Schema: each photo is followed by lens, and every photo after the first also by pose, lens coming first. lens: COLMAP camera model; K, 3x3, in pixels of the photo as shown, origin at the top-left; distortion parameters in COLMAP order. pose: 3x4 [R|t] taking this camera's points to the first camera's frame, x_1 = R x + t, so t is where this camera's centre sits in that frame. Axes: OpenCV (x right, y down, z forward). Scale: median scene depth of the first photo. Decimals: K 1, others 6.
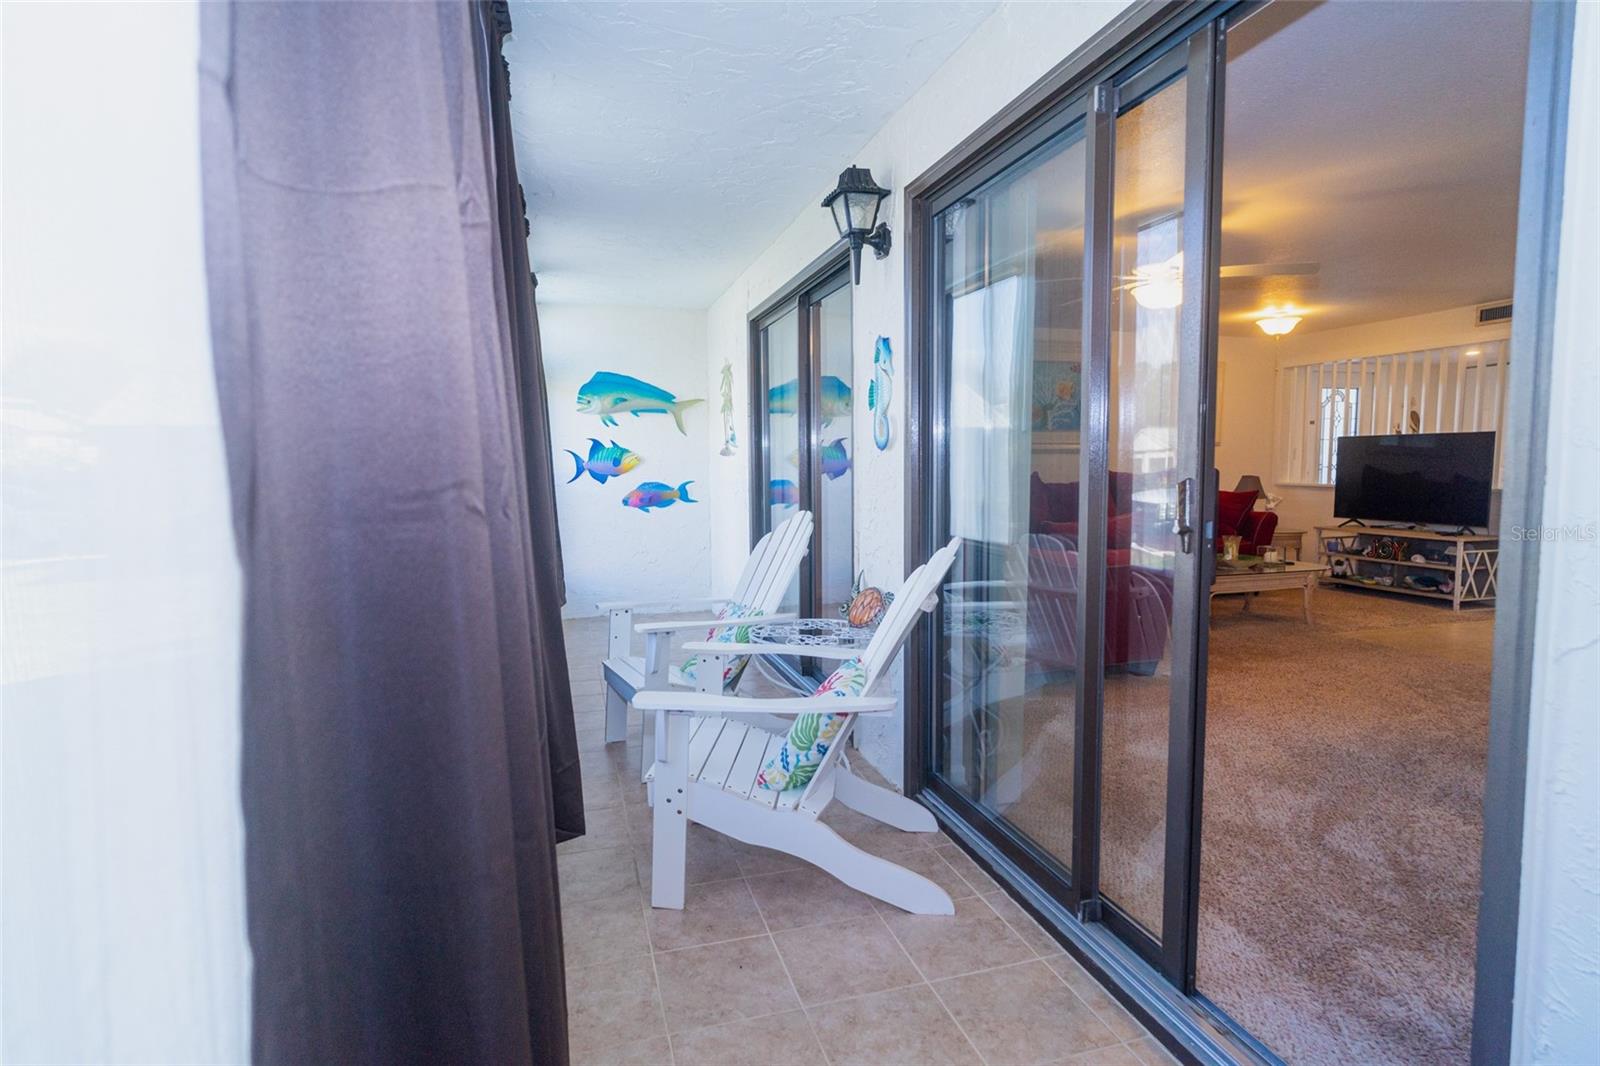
lens RADIAL K [[816.5, 0, 800.0], [0, 816.5, 533.0], [0, 0, 1]] dist [-0.000302, 0.000075]
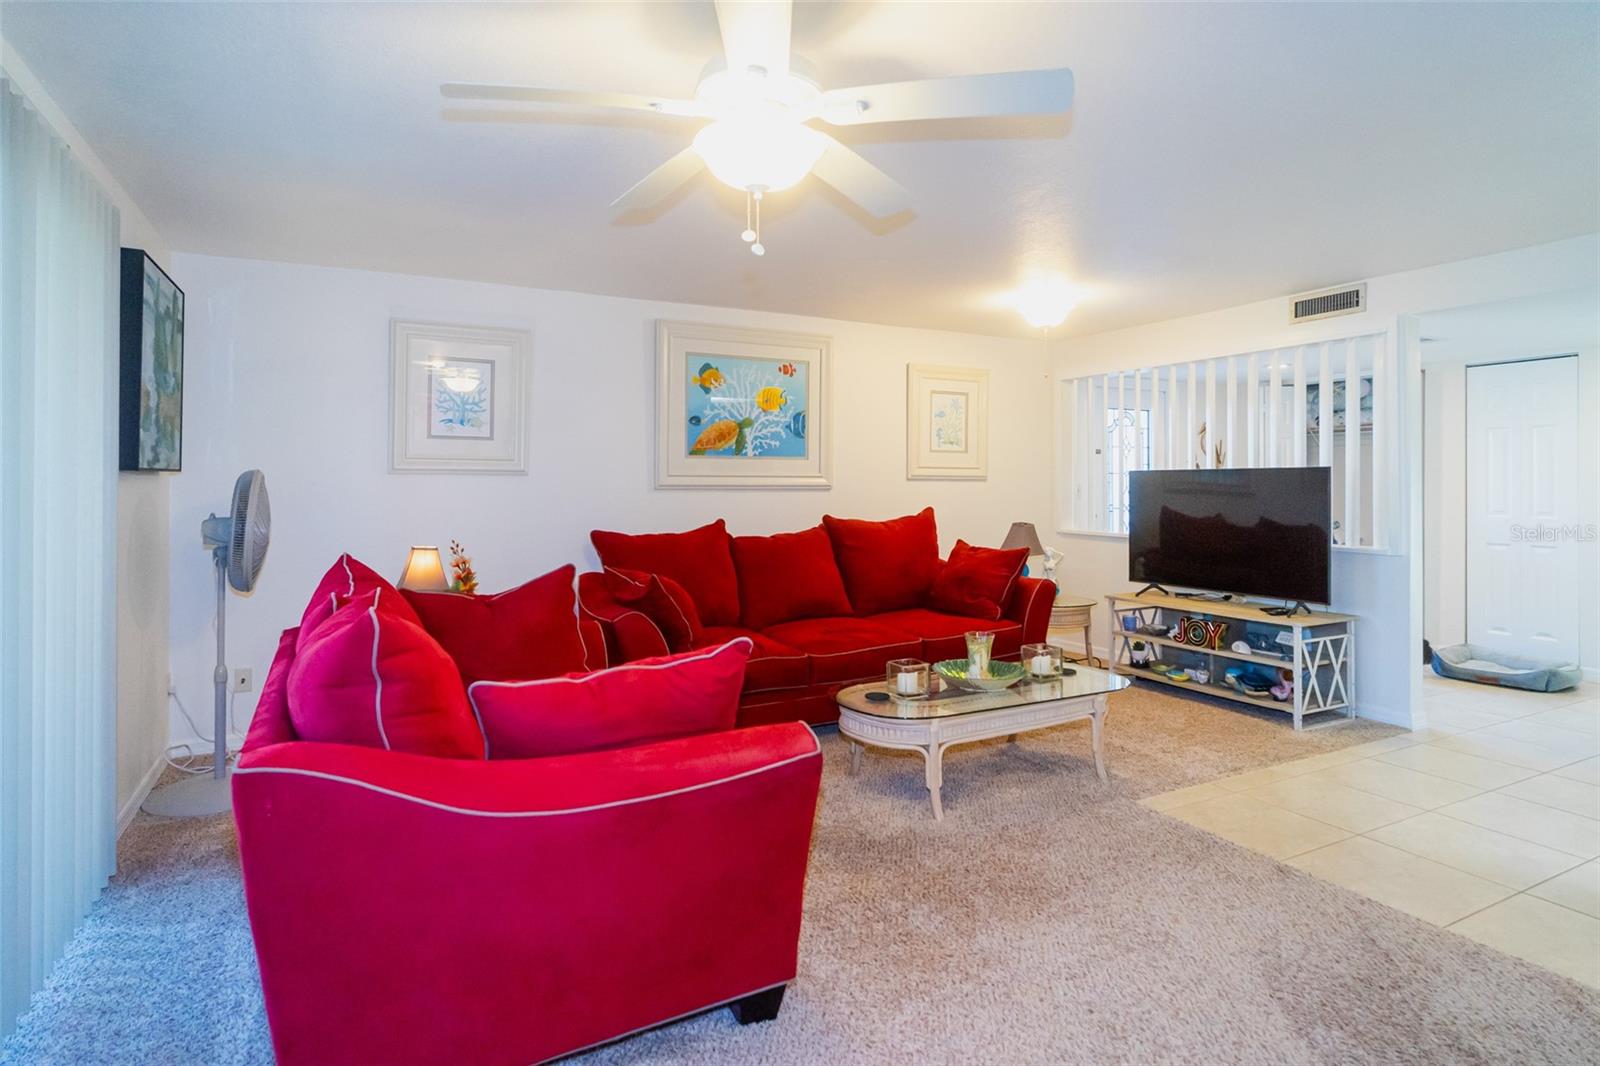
lens RADIAL K [[846.8, 0, 801.2], [0, 846.8, 484.2], [0, 0, 1]] dist [-0.000647, 0.000348]
pose [[0.977719, 0.008269, 0.209757, 0.219891], [0.011548, 0.995592, -0.093073, -0.040512], [-0.209602, 0.093421, 0.973314, 0.335058]]
